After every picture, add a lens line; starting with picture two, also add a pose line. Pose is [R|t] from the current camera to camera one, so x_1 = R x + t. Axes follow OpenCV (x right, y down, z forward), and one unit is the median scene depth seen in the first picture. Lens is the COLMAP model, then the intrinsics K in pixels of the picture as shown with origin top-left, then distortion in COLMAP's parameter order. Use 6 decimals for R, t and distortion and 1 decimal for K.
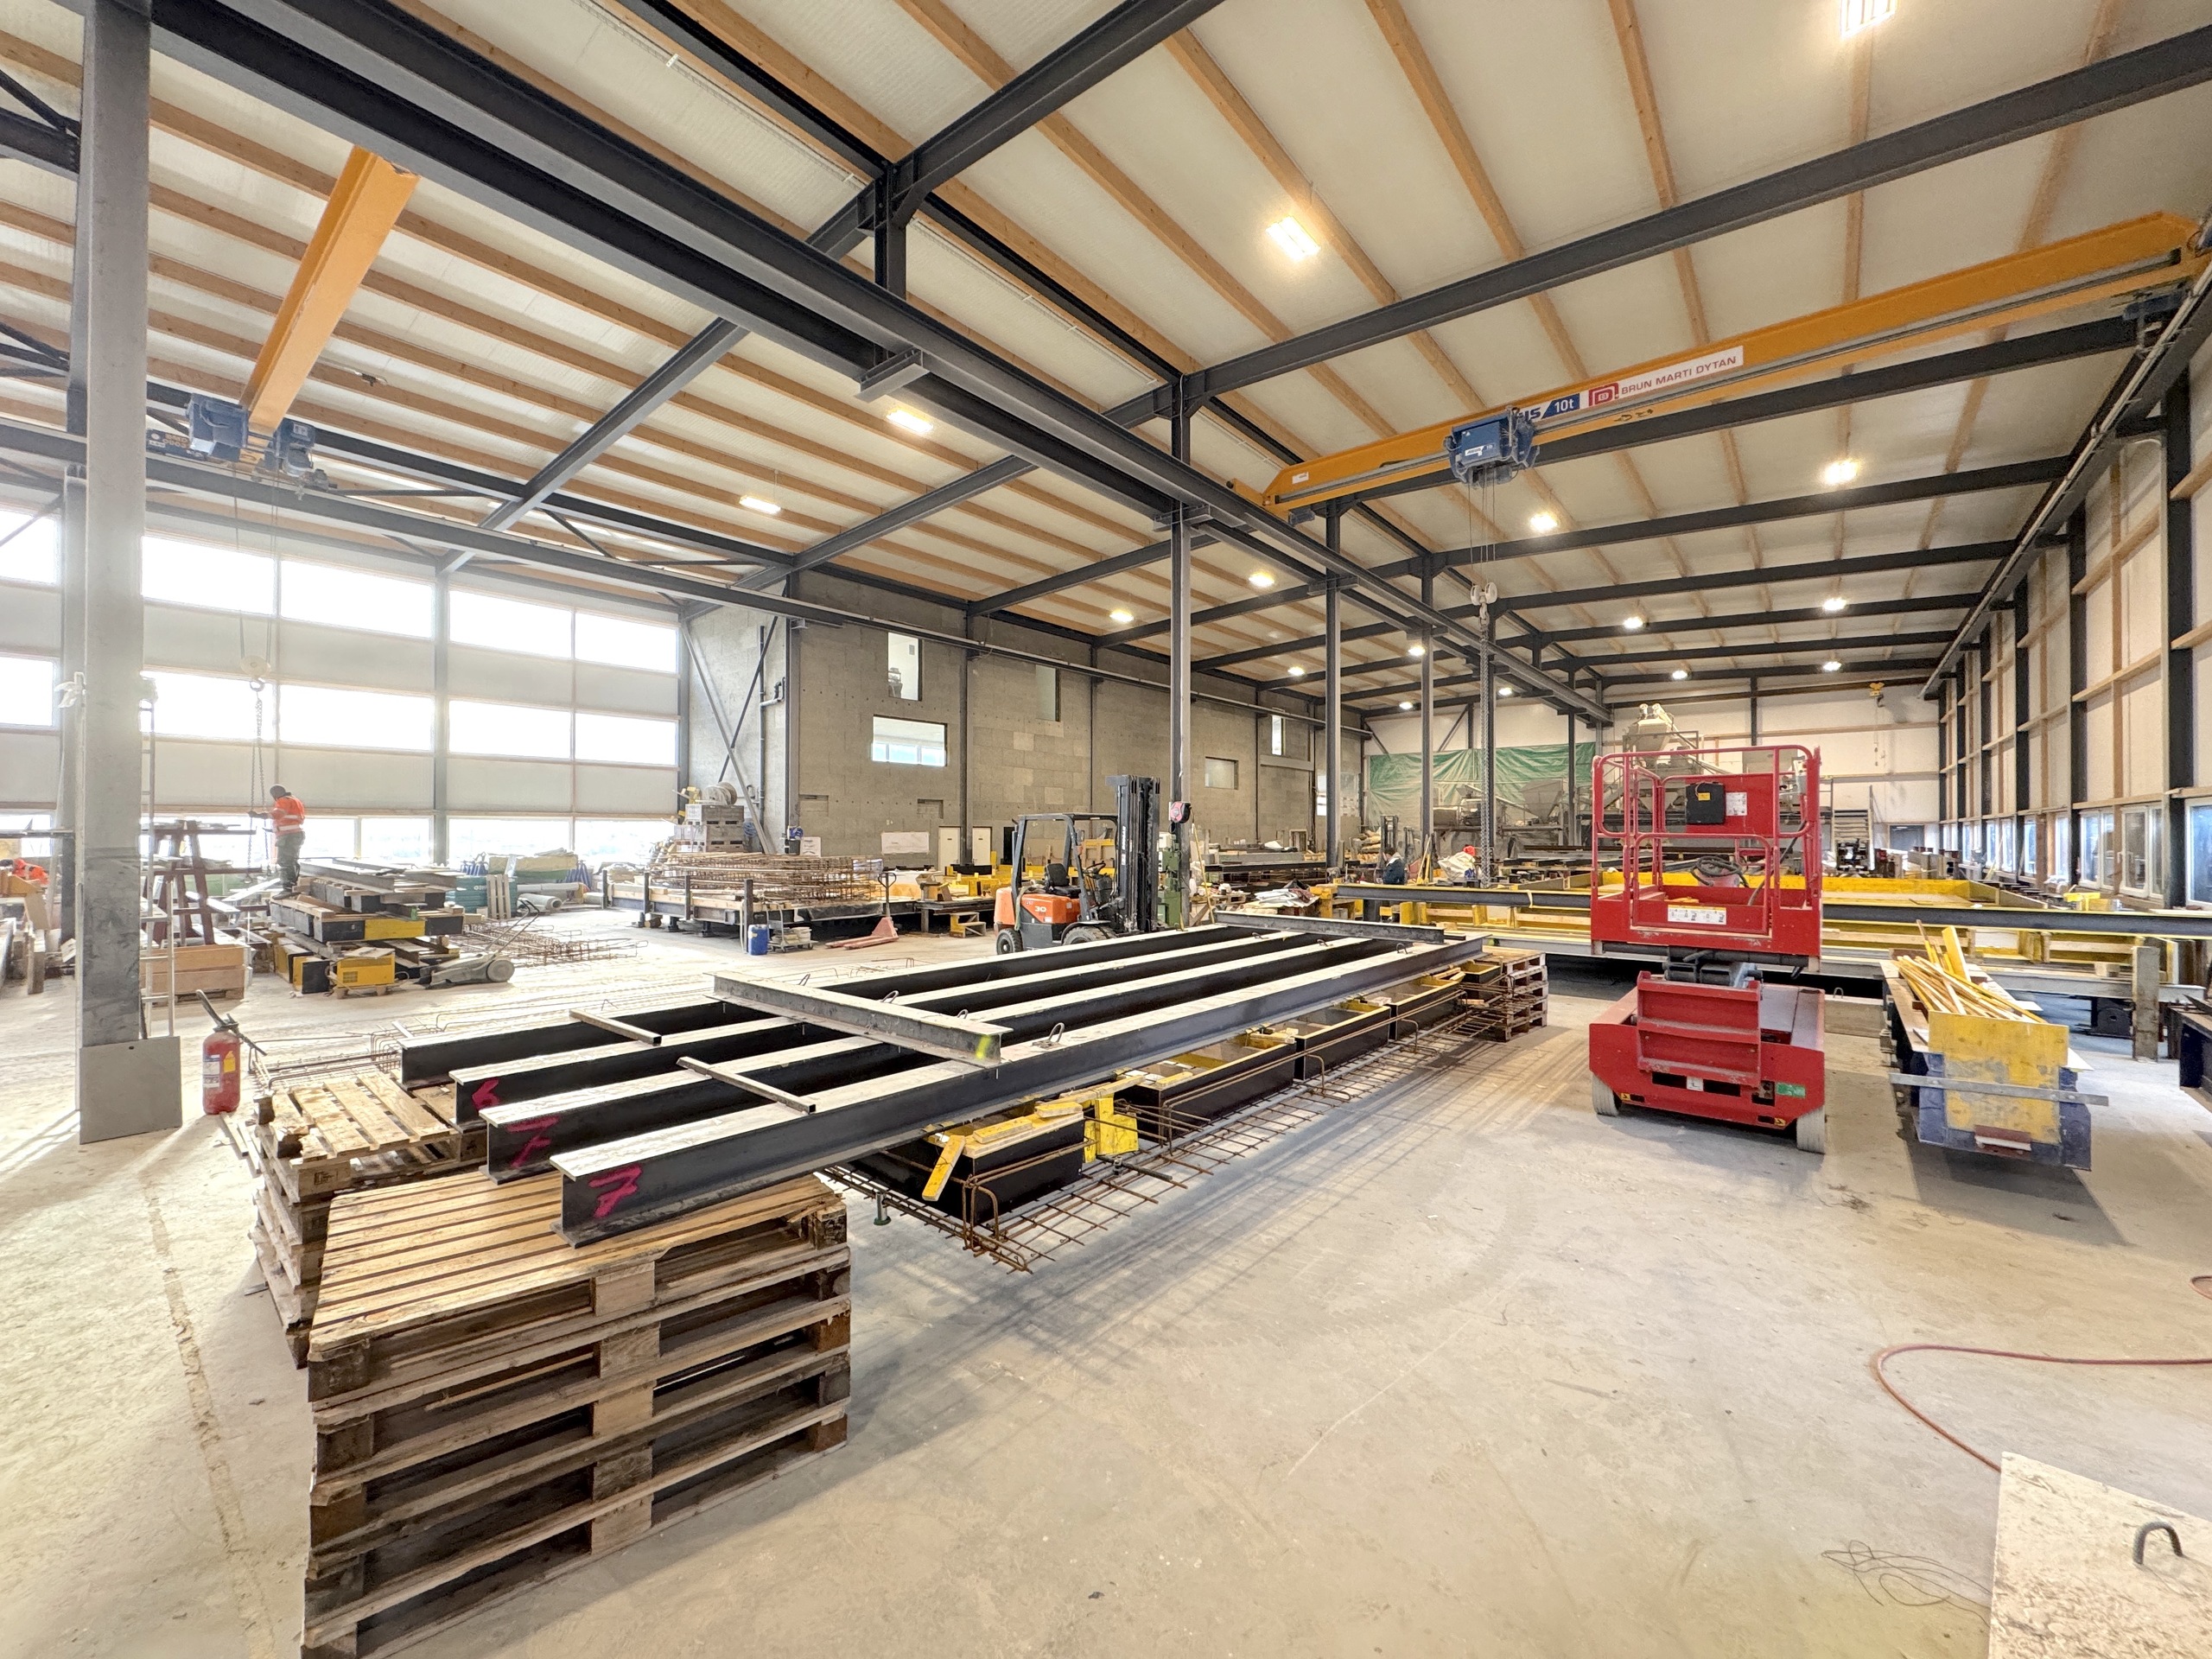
lens RADIAL K [[883.9, 0, 1094.7], [0, 883.9, 829.4], [0, 0, 1]] dist [0.001575, 0.000279]
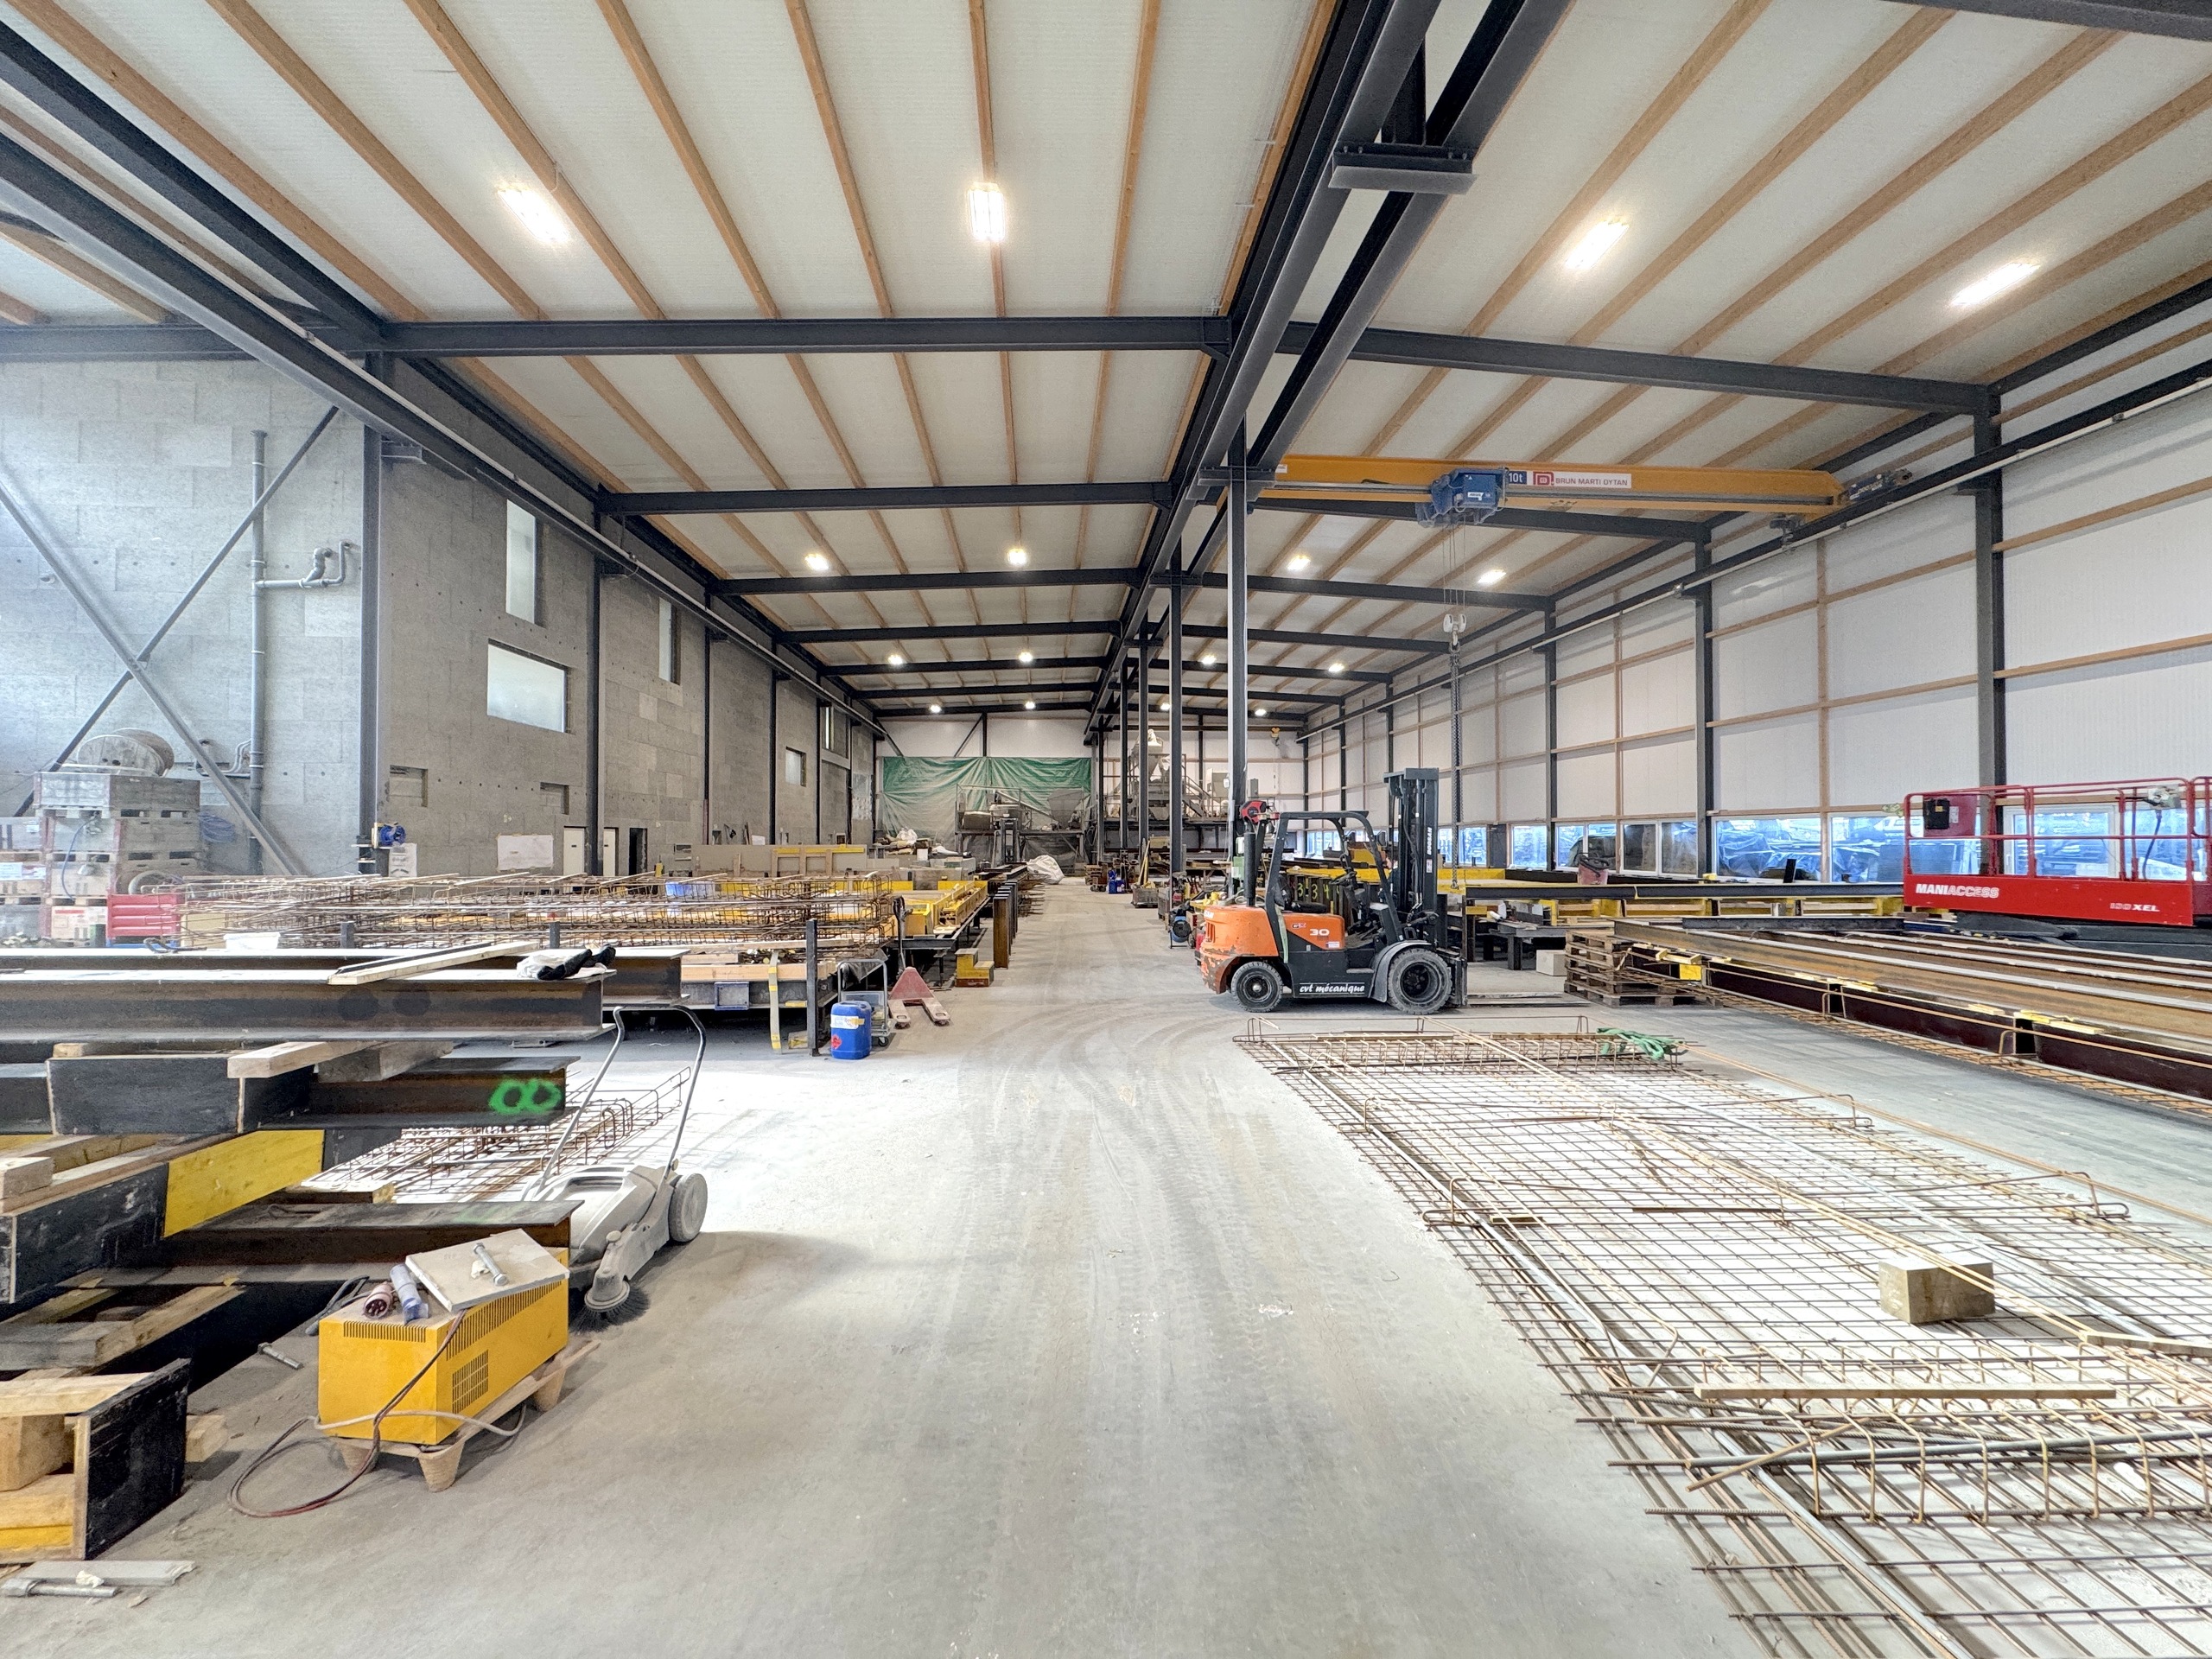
lens RADIAL K [[883.9, 0, 1106.3], [0, 883.9, 830.7], [0, 0, 1]] dist [0.001575, 0.000279]
pose [[0.718442, 0.005895, 0.695562, -0.334706], [-0.003331, 0.999982, -0.005034, 0.002313], [-0.695579, 0.001300, 0.718448, 0.253914]]
